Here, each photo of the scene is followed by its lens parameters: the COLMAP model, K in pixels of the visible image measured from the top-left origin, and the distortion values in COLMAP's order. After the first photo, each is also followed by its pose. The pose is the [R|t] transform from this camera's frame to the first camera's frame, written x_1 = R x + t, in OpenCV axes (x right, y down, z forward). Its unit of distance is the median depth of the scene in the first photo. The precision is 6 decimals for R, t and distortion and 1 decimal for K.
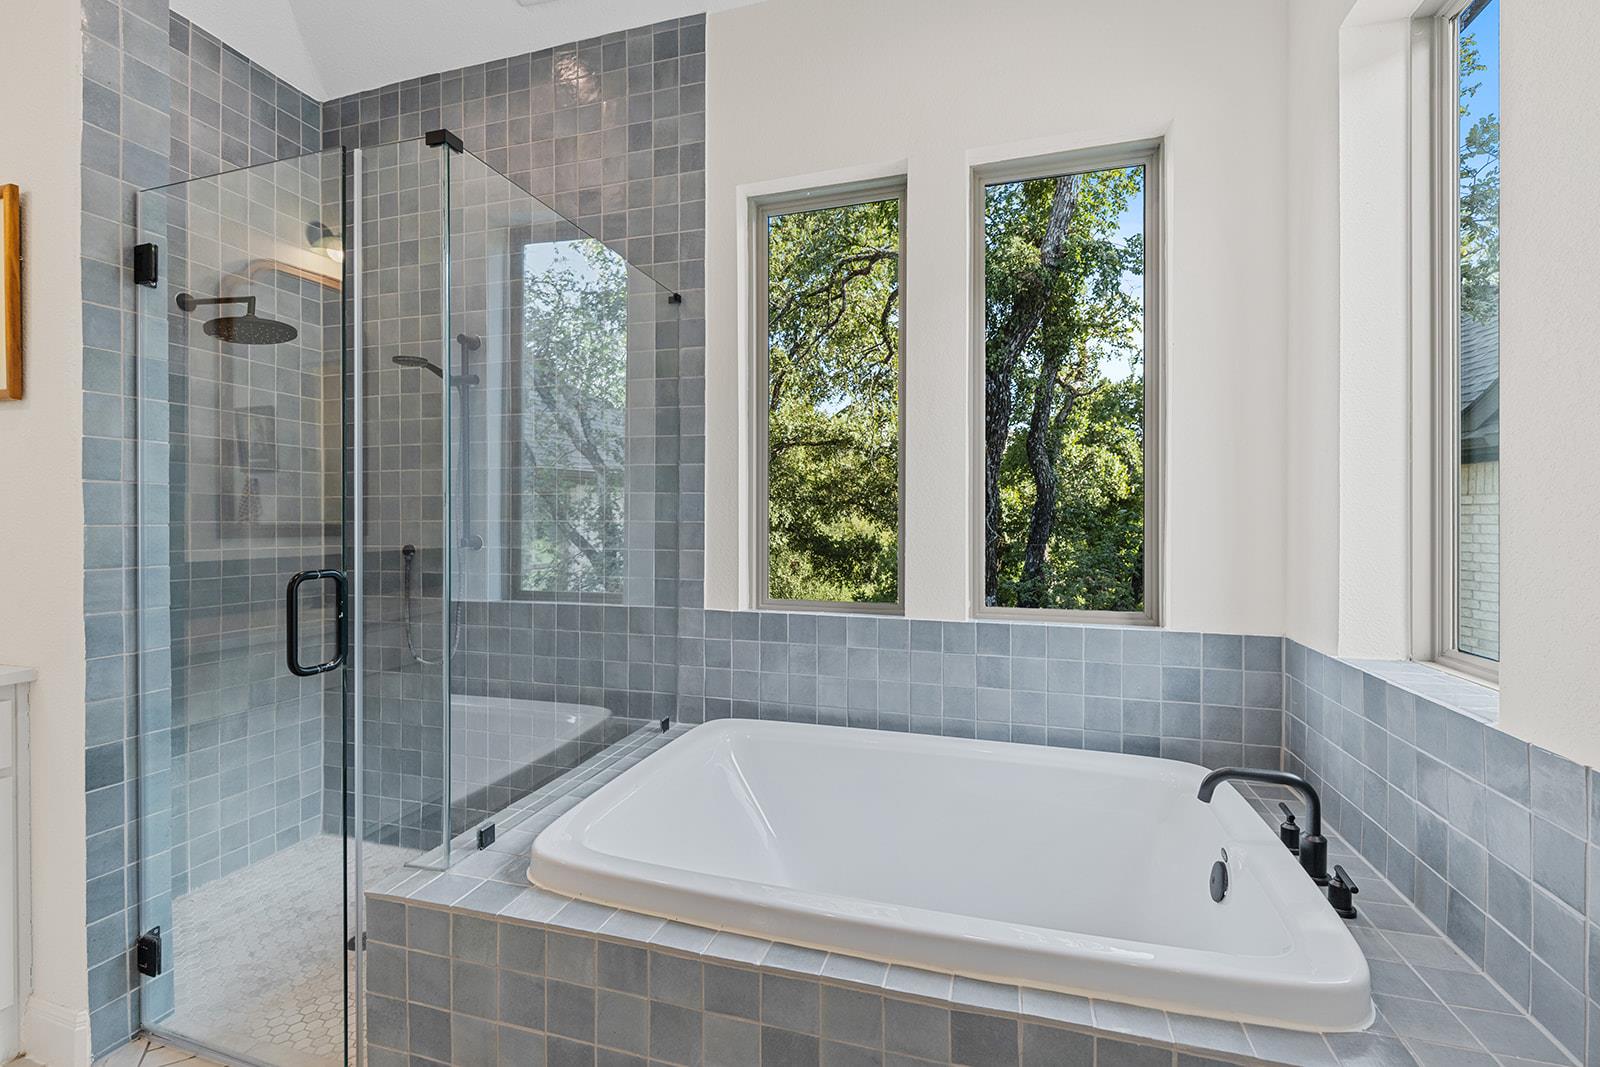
lens RADIAL K [[698.2, 0, 799.6], [0, 698.2, 525.2], [0, 0, 1]] dist [0.004734, 0.000448]
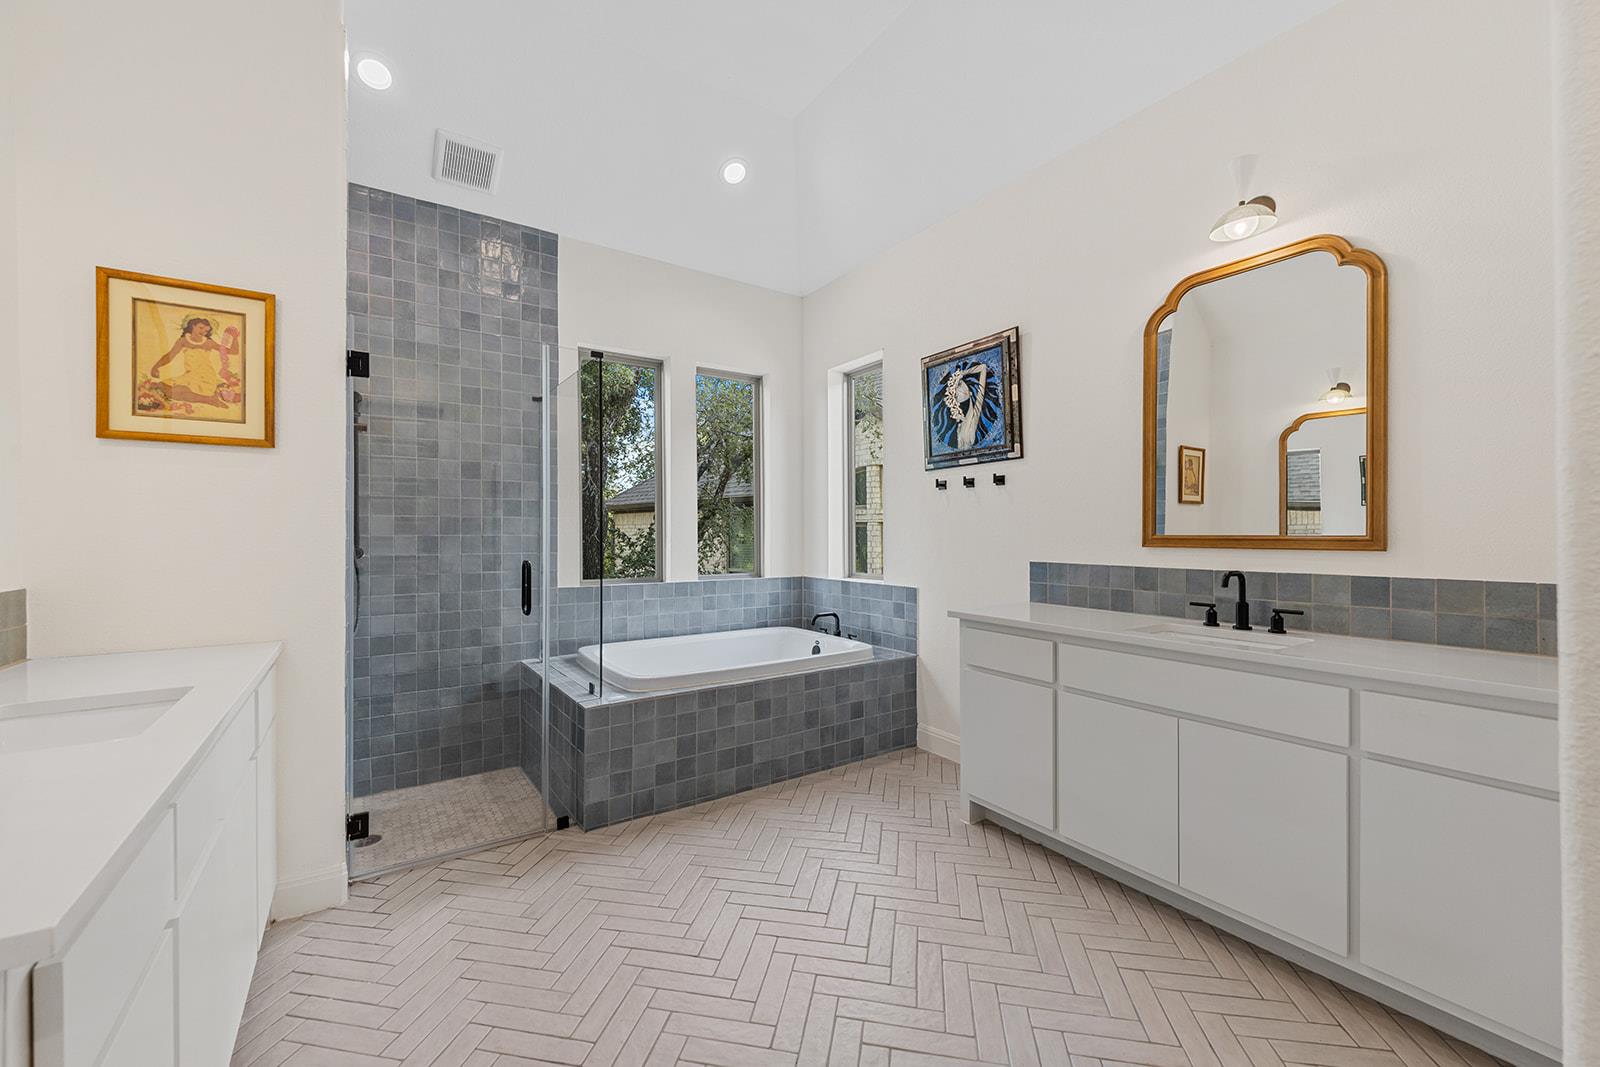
lens RADIAL K [[628.5, 0, 802.7], [0, 628.5, 535.1], [0, 0, 1]] dist [-0.000013, -0.000014]
pose [[0.612925, -0.002381, 0.790137, -1.096997], [0.006961, 0.999973, -0.002387, 0.002854], [-0.790110, 0.006963, 0.612925, -0.443594]]
